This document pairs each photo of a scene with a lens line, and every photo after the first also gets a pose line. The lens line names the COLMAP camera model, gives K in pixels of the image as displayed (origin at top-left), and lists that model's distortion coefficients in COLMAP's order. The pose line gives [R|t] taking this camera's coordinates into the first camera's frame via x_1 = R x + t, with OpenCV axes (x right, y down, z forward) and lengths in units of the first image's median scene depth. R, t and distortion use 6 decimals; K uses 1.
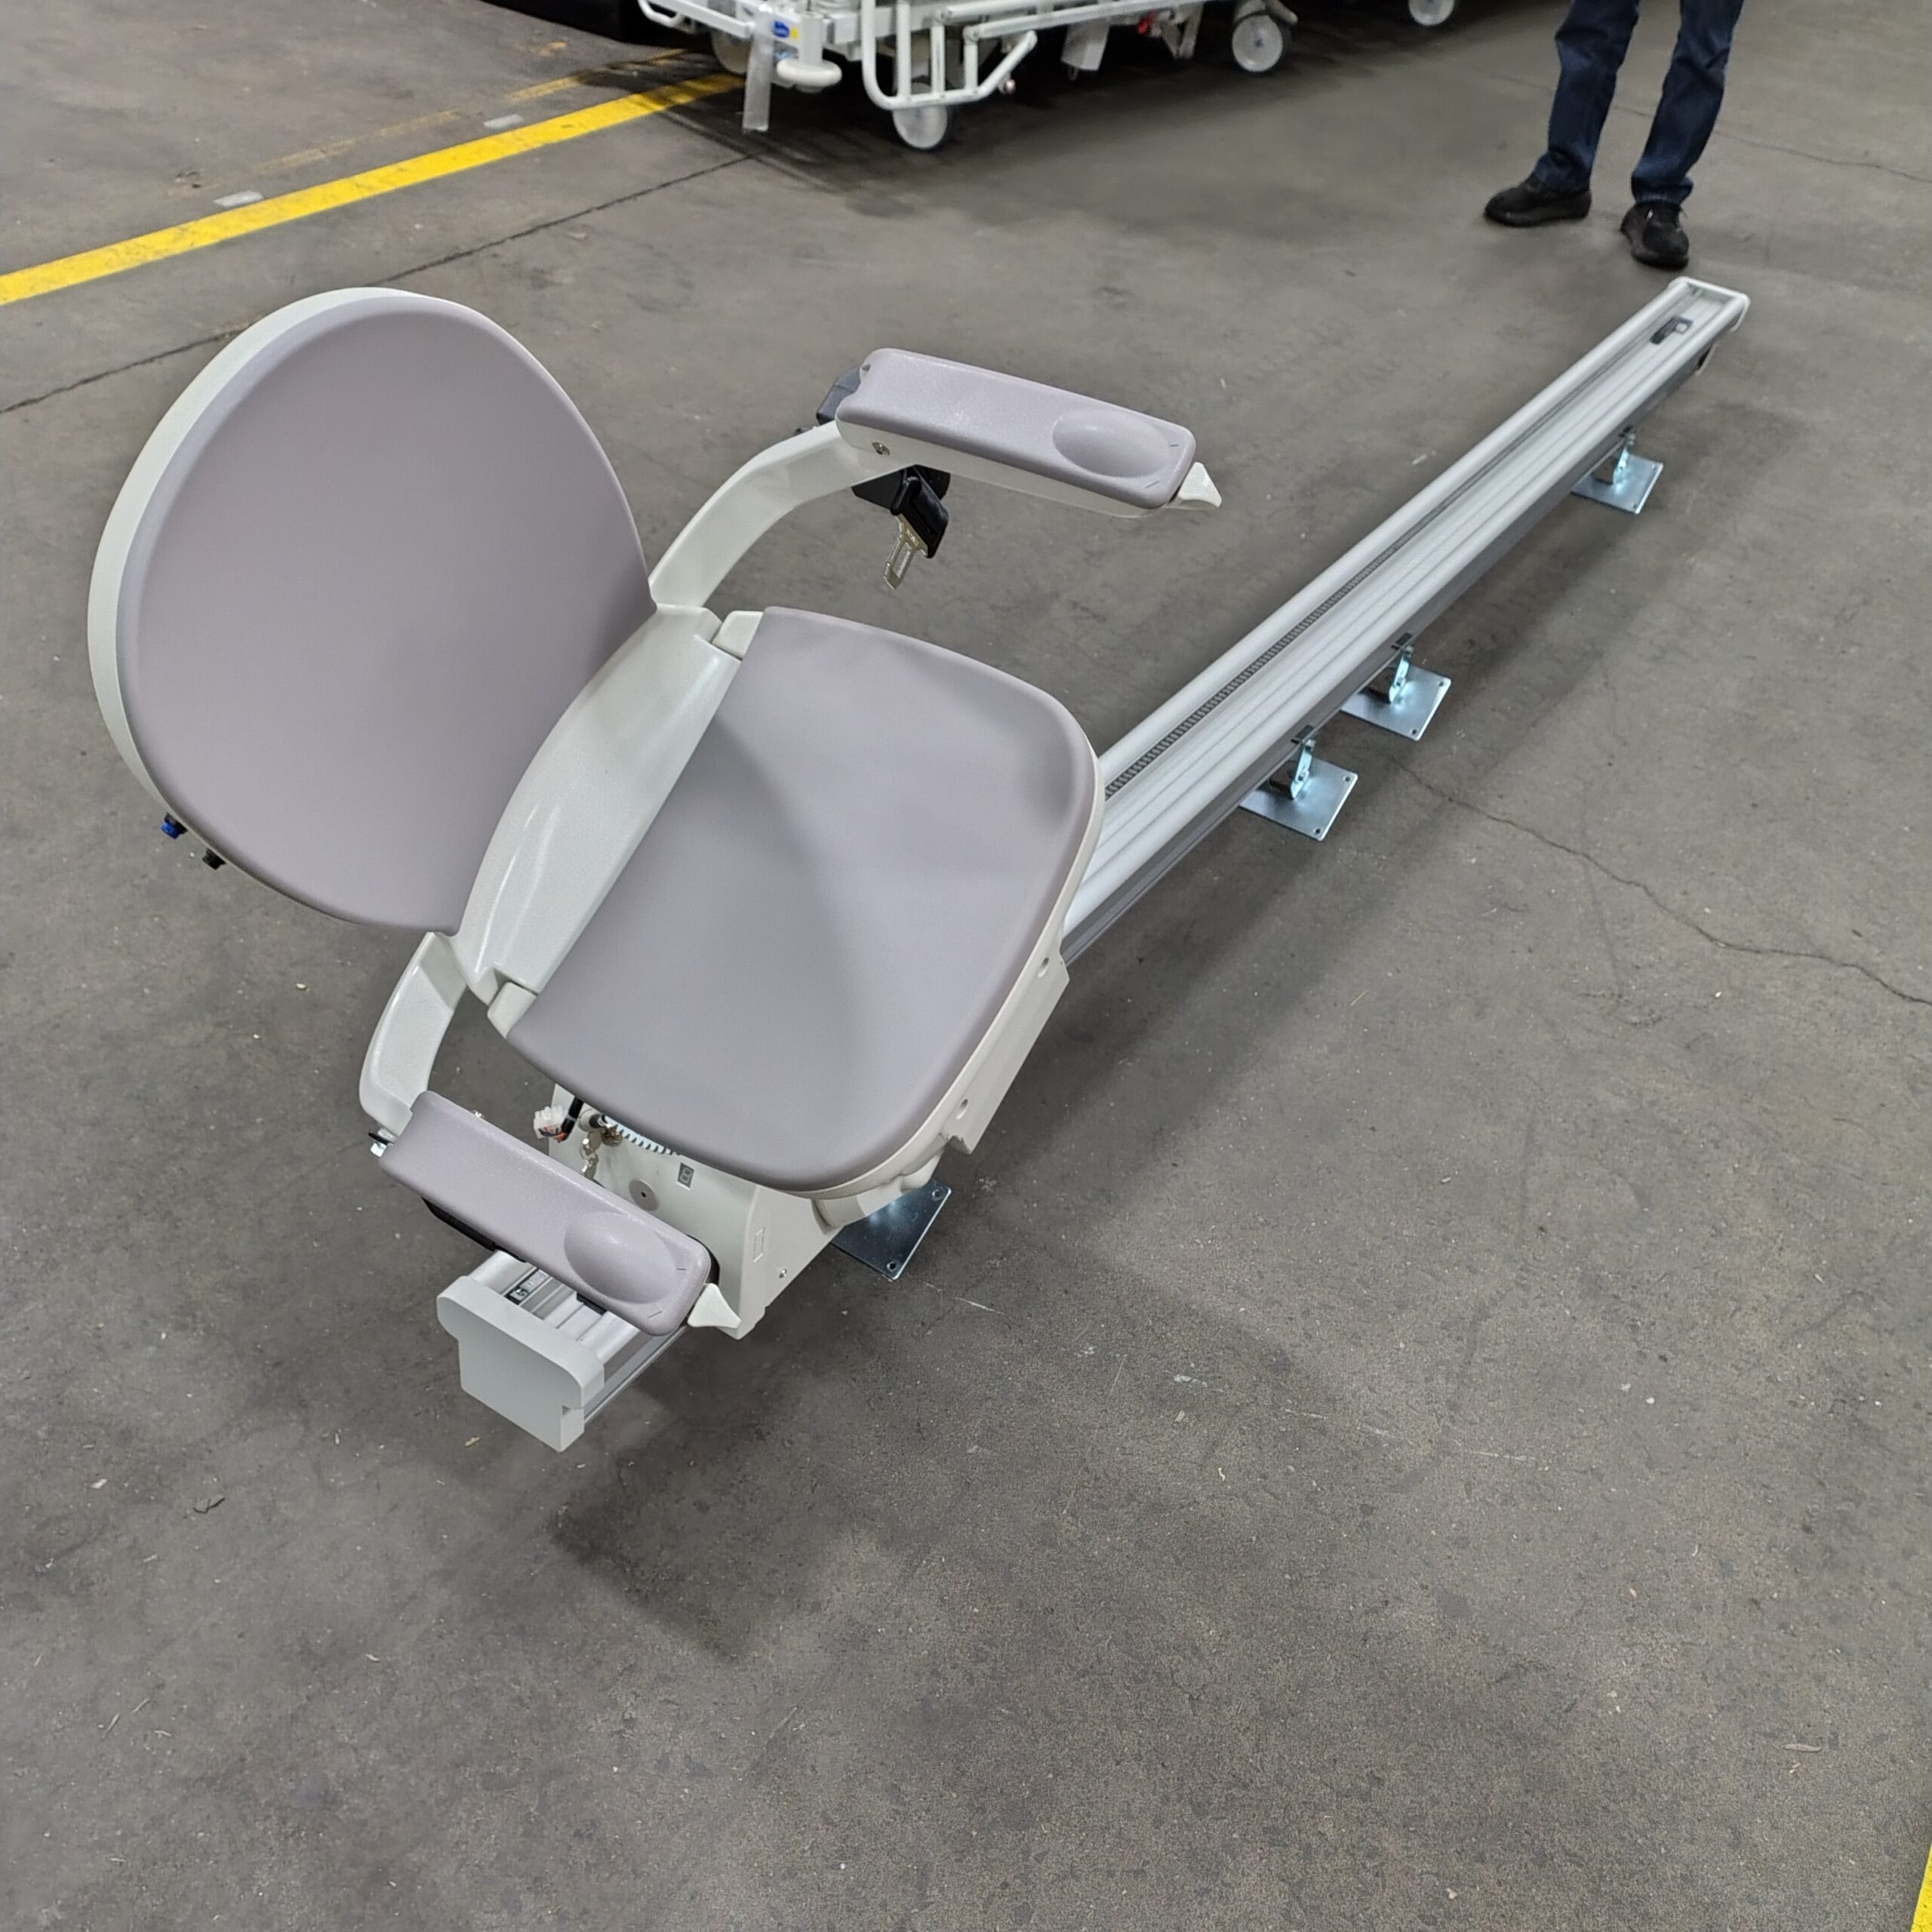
lens RADIAL K [[1965.9, 0, 976.3], [0, 1965.9, 965.8], [0, 0, 1]] dist [0.105756, -0.185543]
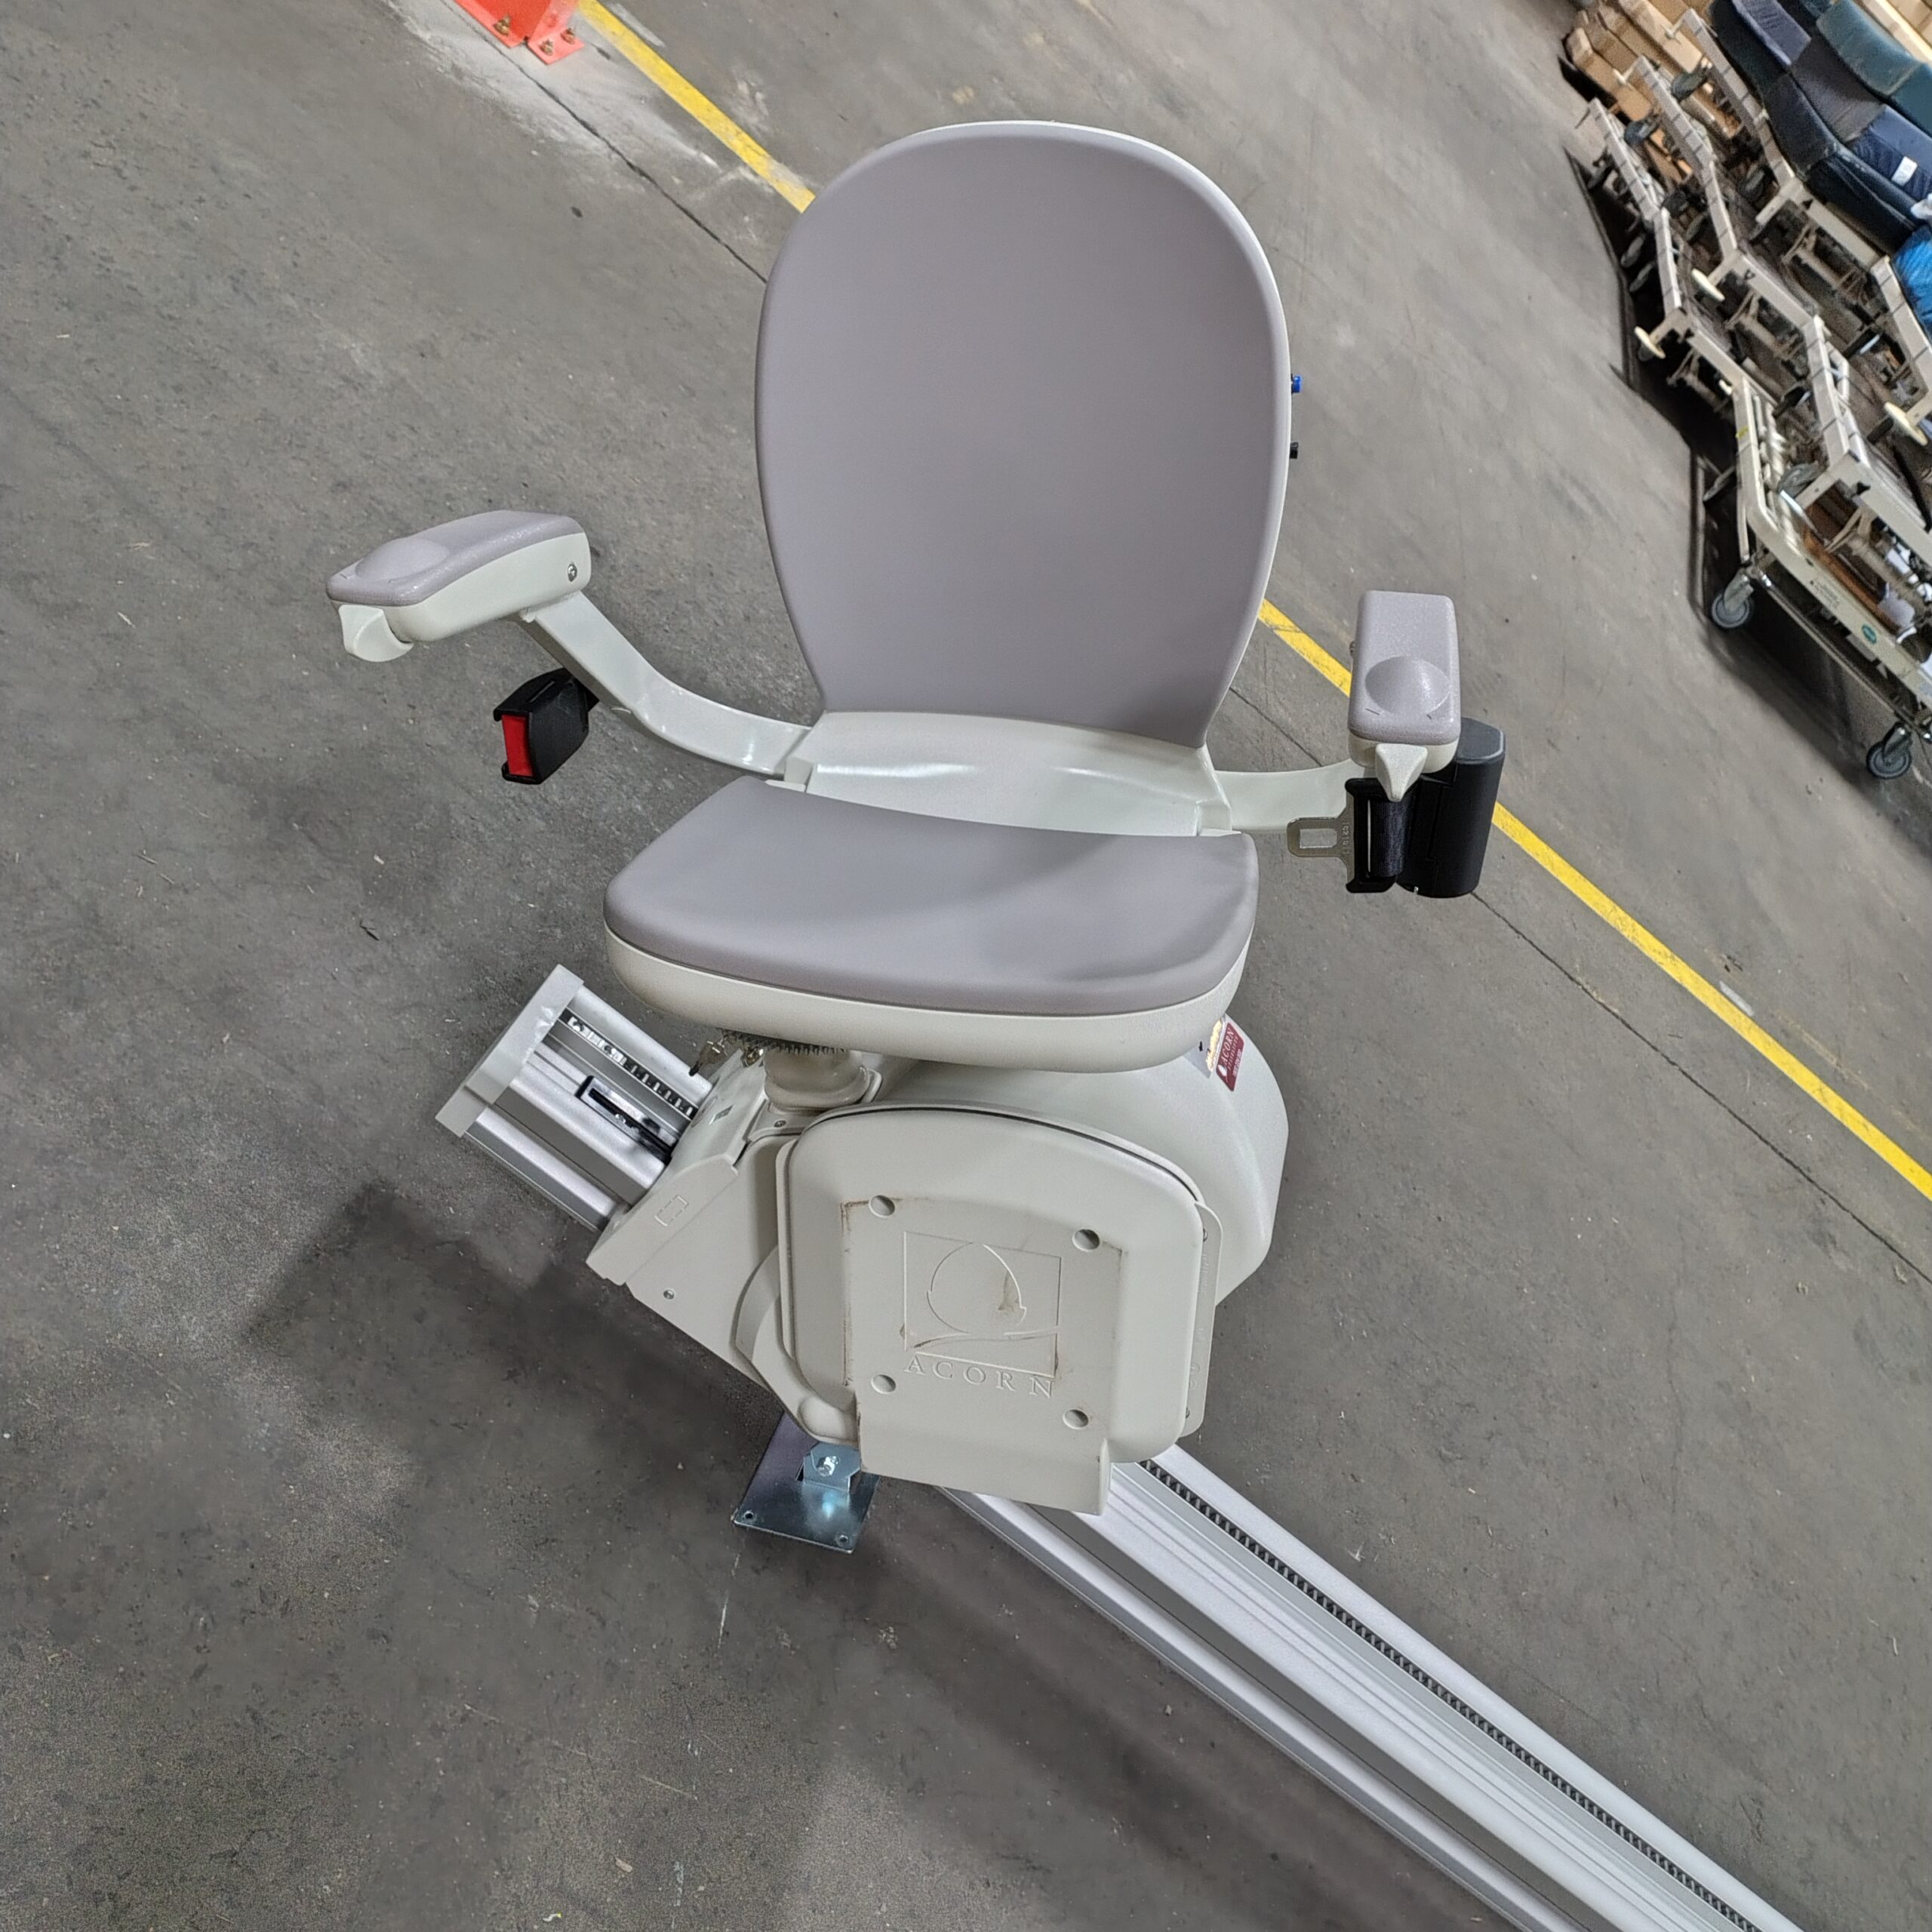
lens RADIAL K [[1965.9, 0, 976.3], [0, 1965.9, 965.8], [0, 0, 1]] dist [0.105756, -0.185543]
pose [[0.289854, 0.698302, -0.654491, 0.445127], [-0.927211, 0.374373, -0.011200, -0.023334], [0.237203, 0.610098, 0.755987, 0.254979]]
